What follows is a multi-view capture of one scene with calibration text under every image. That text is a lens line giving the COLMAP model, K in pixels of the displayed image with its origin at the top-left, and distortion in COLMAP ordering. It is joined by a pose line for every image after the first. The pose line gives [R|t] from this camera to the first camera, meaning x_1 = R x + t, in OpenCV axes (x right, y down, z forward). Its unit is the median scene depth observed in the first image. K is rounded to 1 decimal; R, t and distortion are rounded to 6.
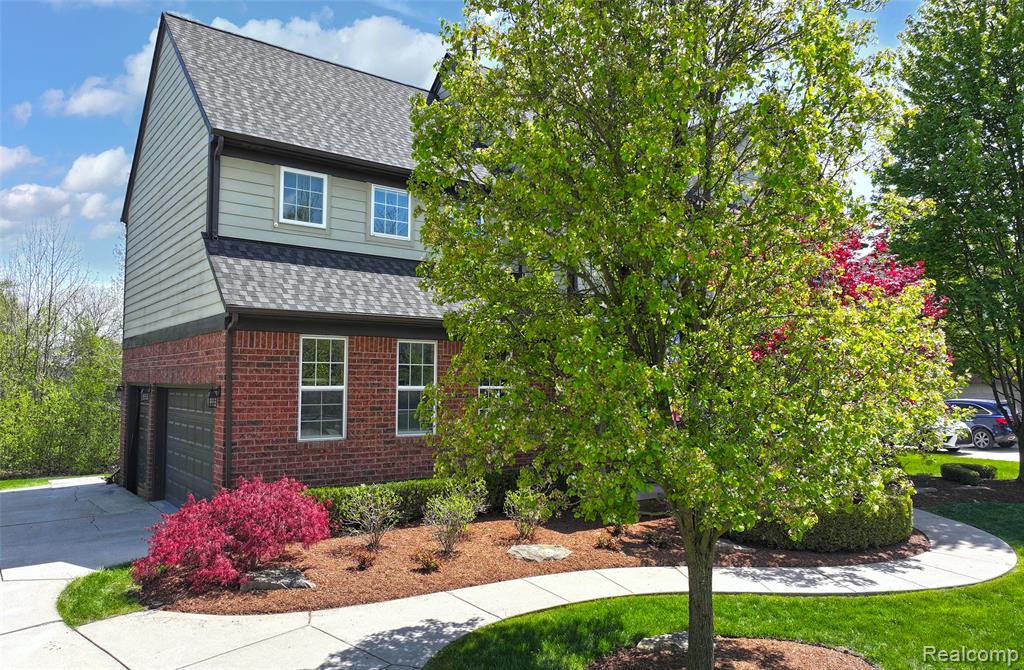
lens RADIAL K [[729.9, 0, 521.0], [0, 729.9, 335.0], [0, 0, 1]] dist [0.001718, 0.021701]
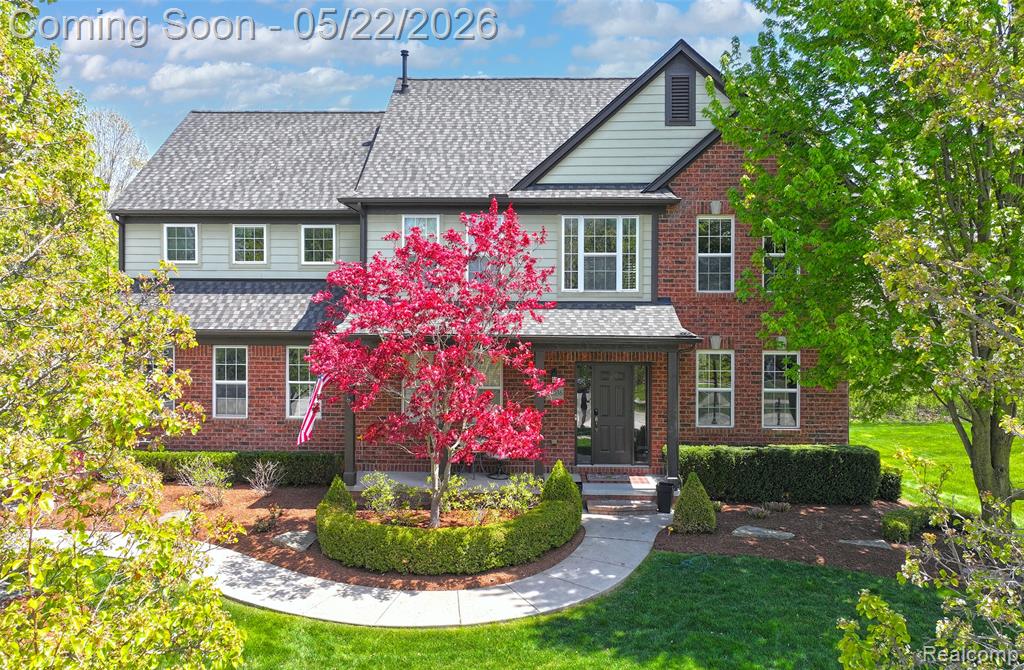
lens RADIAL K [[729.9, 0, 510.7], [0, 729.9, 318.2], [0, 0, 1]] dist [0.001718, 0.021701]
pose [[0.765779, -0.001804, -0.643102, 1.178669], [0.037482, 0.998421, 0.041832, -0.085373], [0.642011, -0.056139, 0.764637, 0.345144]]
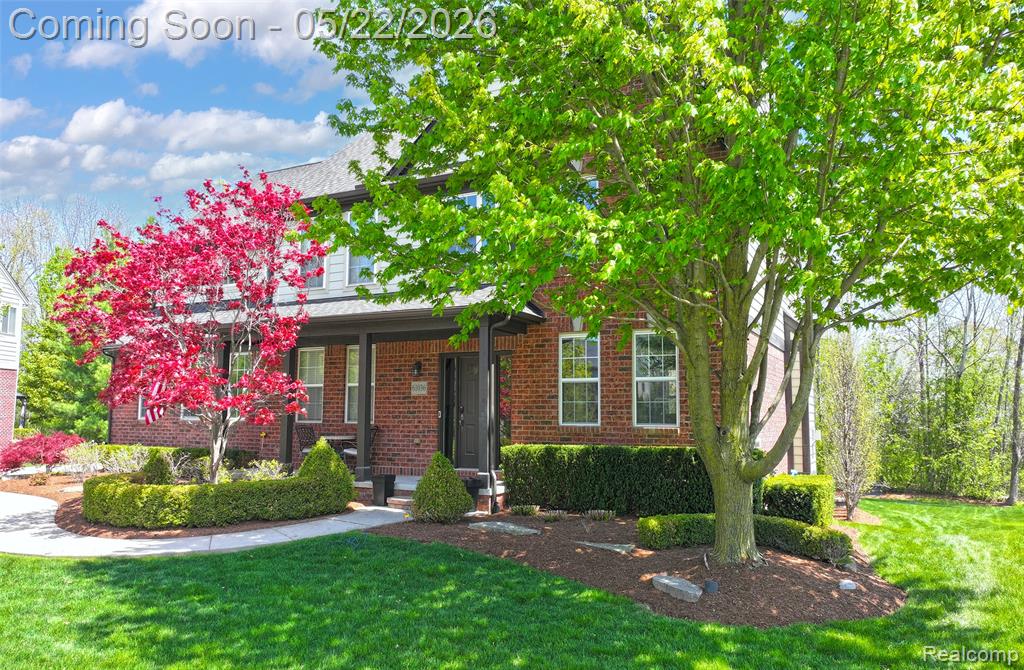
lens RADIAL K [[729.9, 0, 518.9], [0, 729.9, 341.2], [0, 0, 1]] dist [0.001718, 0.021701]
pose [[0.422865, -0.085625, -0.902139, 1.576737], [0.059534, 0.996000, -0.066628, 0.126157], [0.904235, -0.025533, 0.426271, 1.048520]]
